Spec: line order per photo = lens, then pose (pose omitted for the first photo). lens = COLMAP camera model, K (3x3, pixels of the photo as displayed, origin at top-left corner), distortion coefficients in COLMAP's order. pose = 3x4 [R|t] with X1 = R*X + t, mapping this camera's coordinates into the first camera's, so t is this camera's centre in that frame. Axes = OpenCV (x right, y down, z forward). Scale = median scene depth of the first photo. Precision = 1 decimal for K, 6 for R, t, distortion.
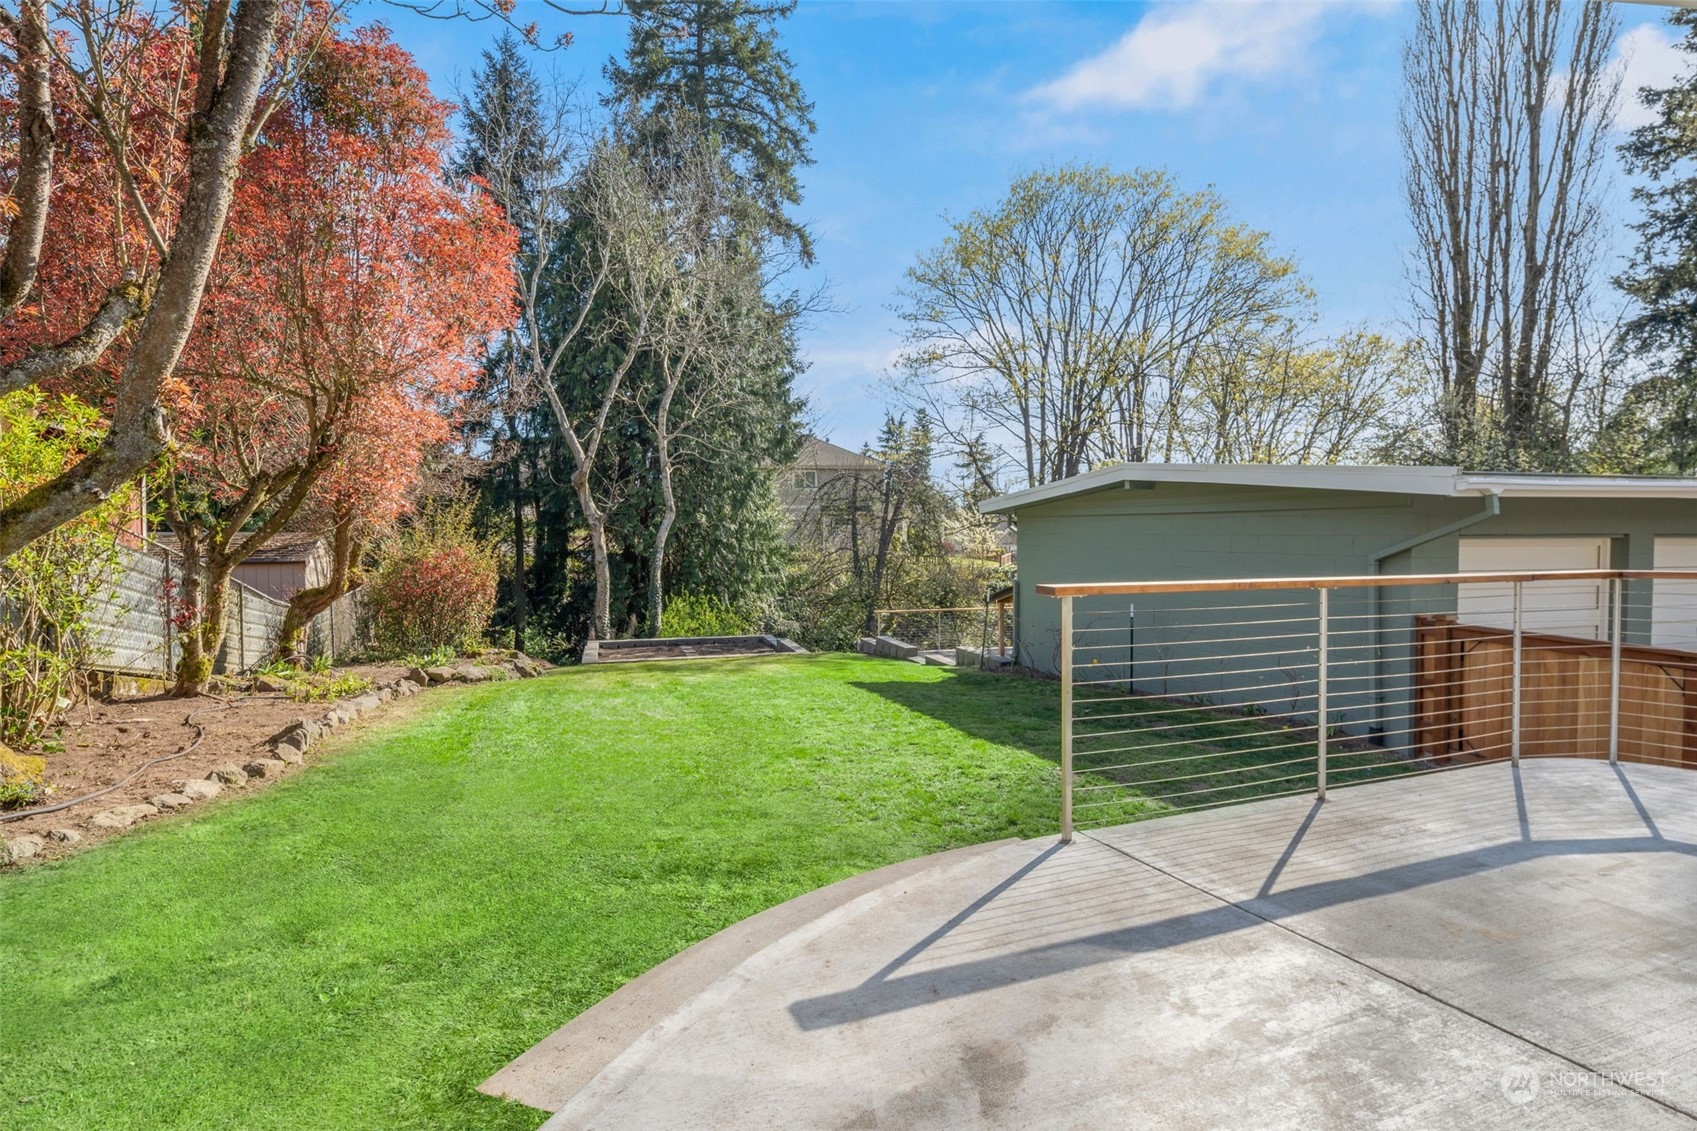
lens RADIAL K [[774.1, 0, 850.8], [0, 774.1, 567.3], [0, 0, 1]] dist [-0.004570, -0.000395]
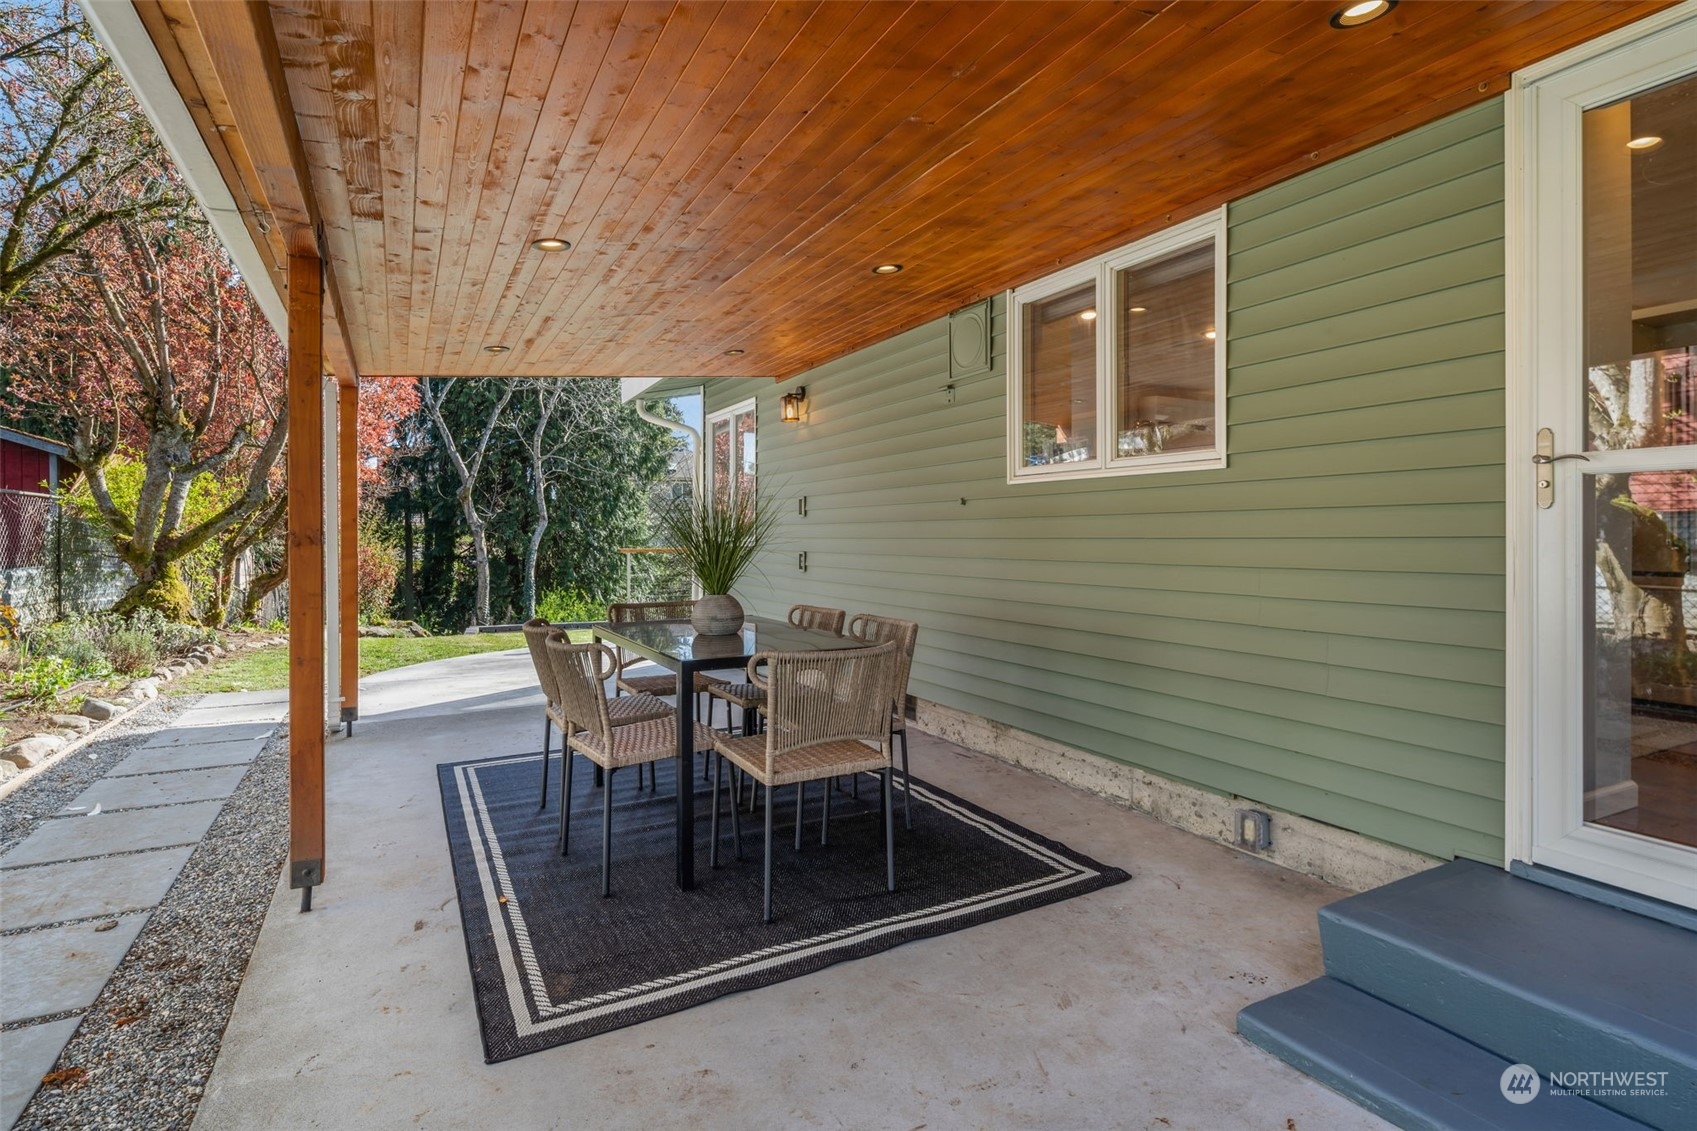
lens RADIAL K [[774.1, 0, 847.6], [0, 774.1, 547.9], [0, 0, 1]] dist [-0.004570, -0.000395]
pose [[0.993173, -0.006249, 0.116480, 0.083463], [0.010205, 0.999390, -0.033401, 0.014086], [-0.116200, 0.034362, 0.992631, -0.214204]]
